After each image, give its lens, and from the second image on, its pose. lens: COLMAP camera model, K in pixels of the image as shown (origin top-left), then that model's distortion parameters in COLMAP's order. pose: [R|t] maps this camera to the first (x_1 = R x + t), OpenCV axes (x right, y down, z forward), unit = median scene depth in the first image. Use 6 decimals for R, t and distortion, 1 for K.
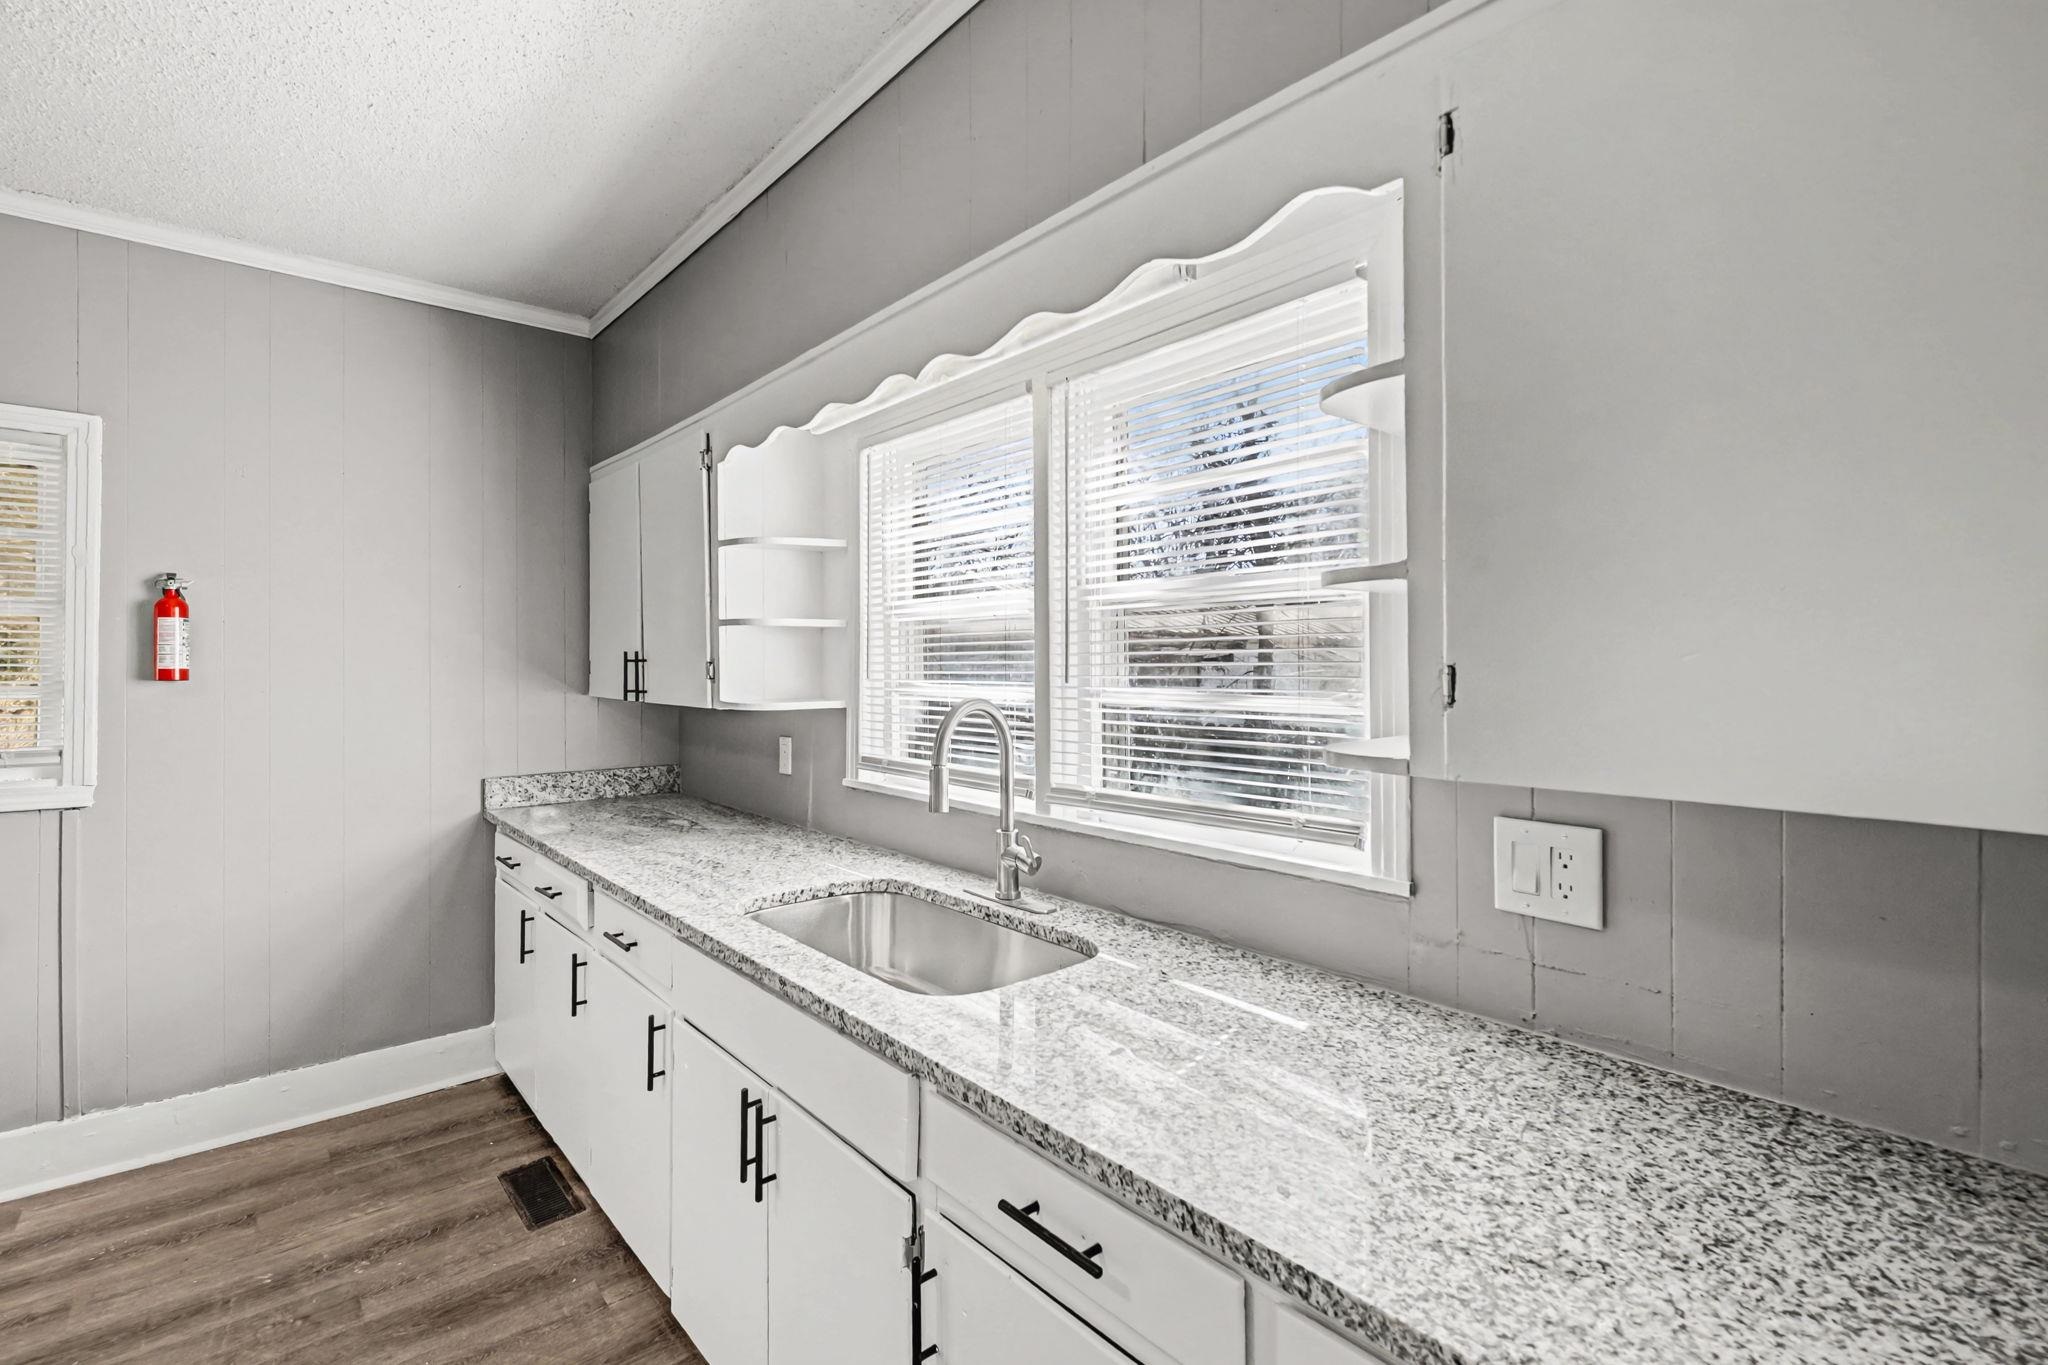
lens RADIAL K [[930.6, 0, 1022.6], [0, 930.6, 652.3], [0, 0, 1]] dist [0.000689, -0.001029]
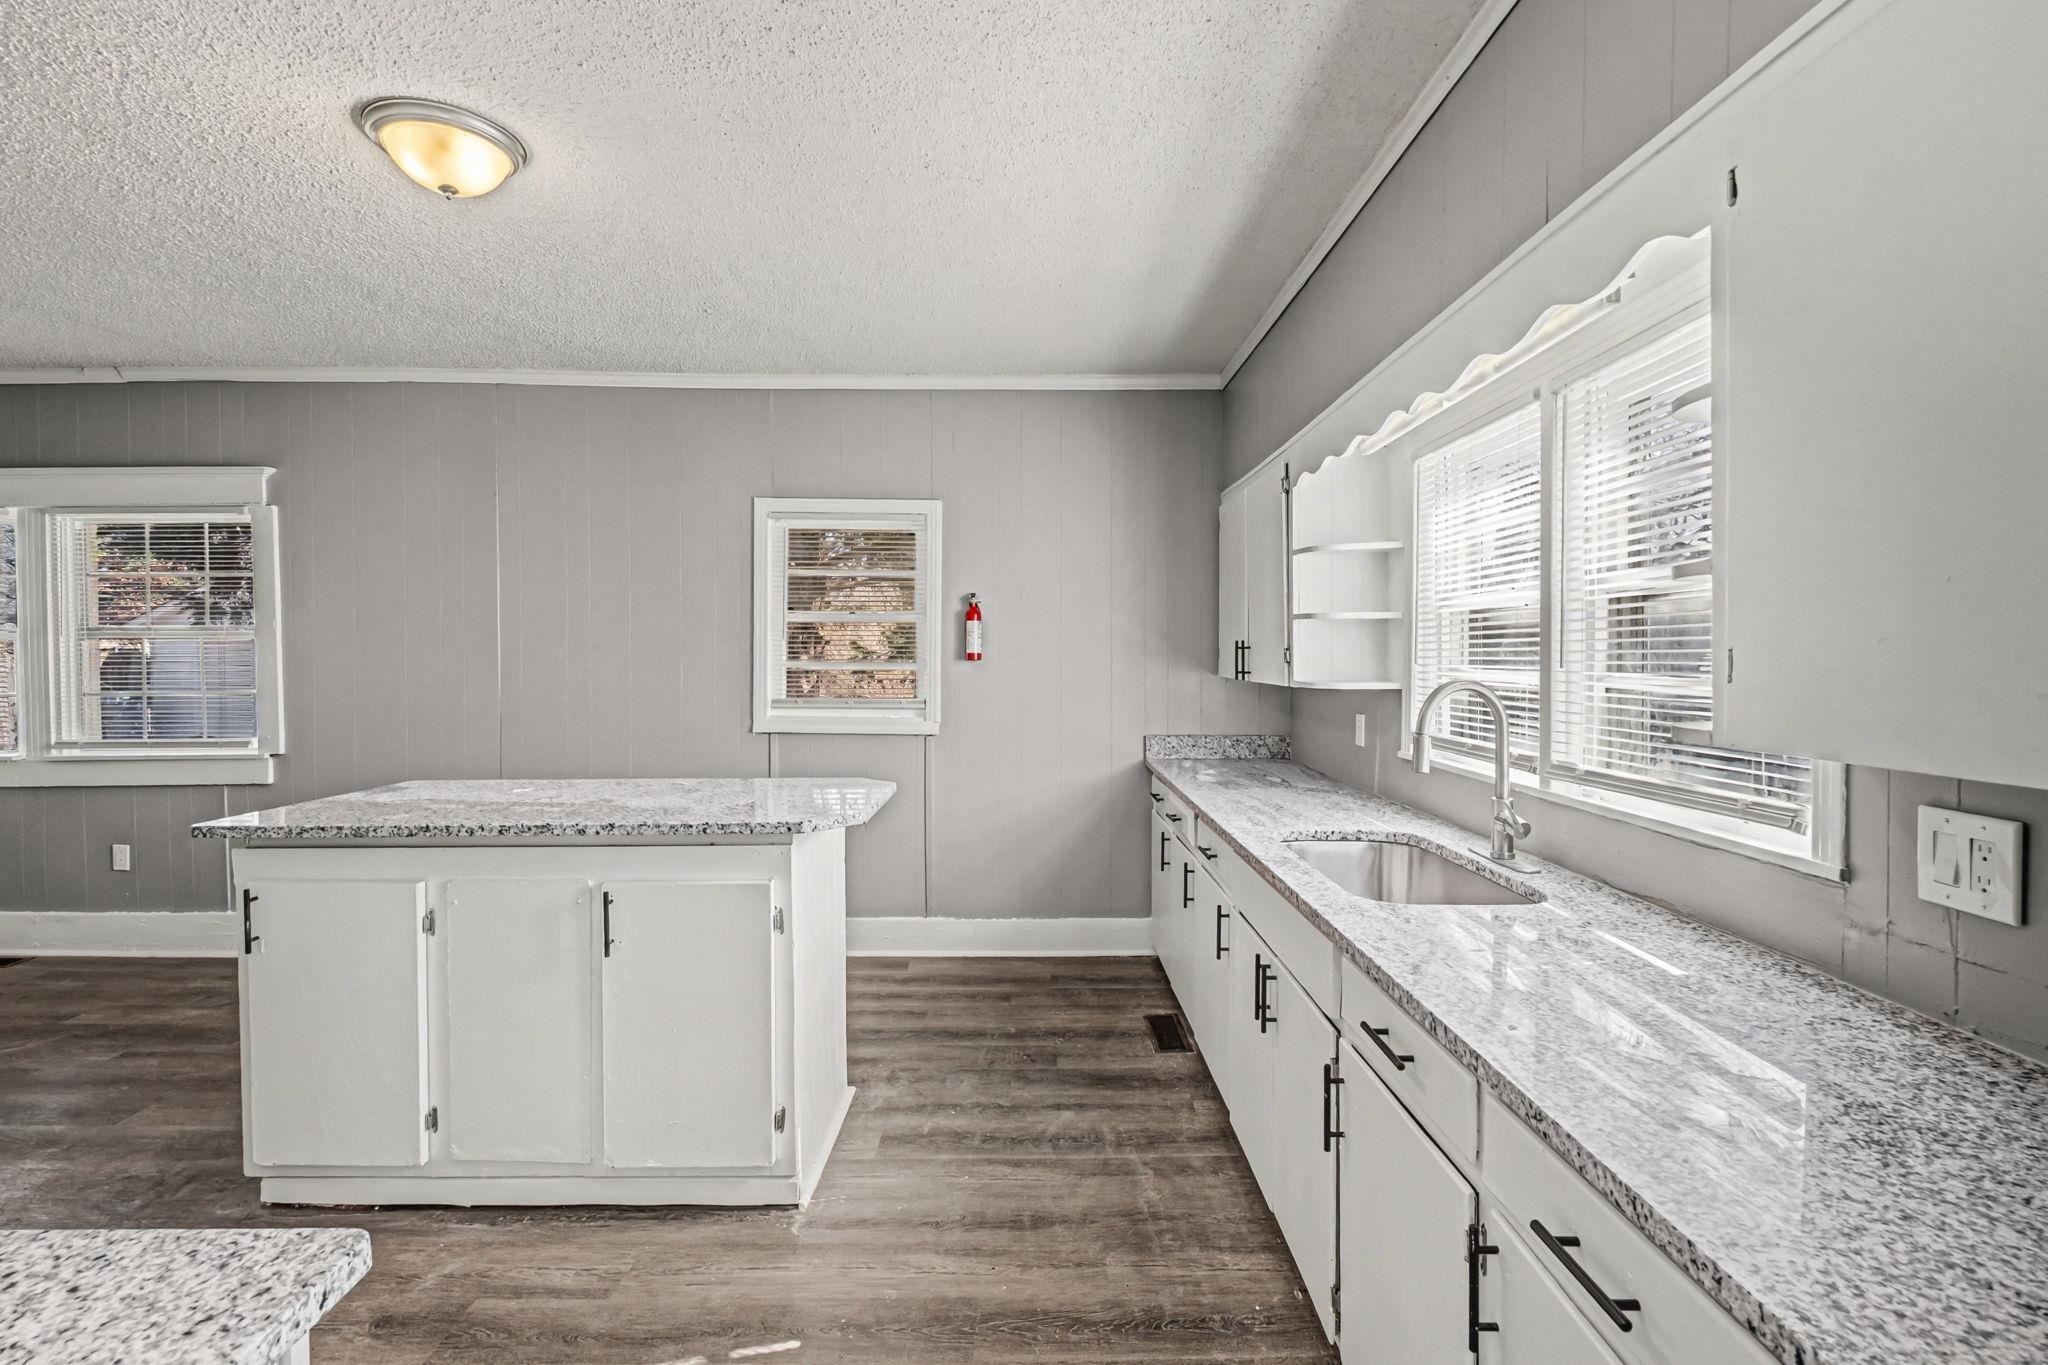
lens RADIAL K [[930.6, 0, 1022.6], [0, 930.6, 652.3], [0, 0, 1]] dist [0.000689, -0.001029]
pose [[0.758631, 0.003008, -0.651514, 0.263830], [0.004681, 0.999938, 0.010068, 0.001024], [0.651504, -0.010687, 0.758570, -0.218820]]
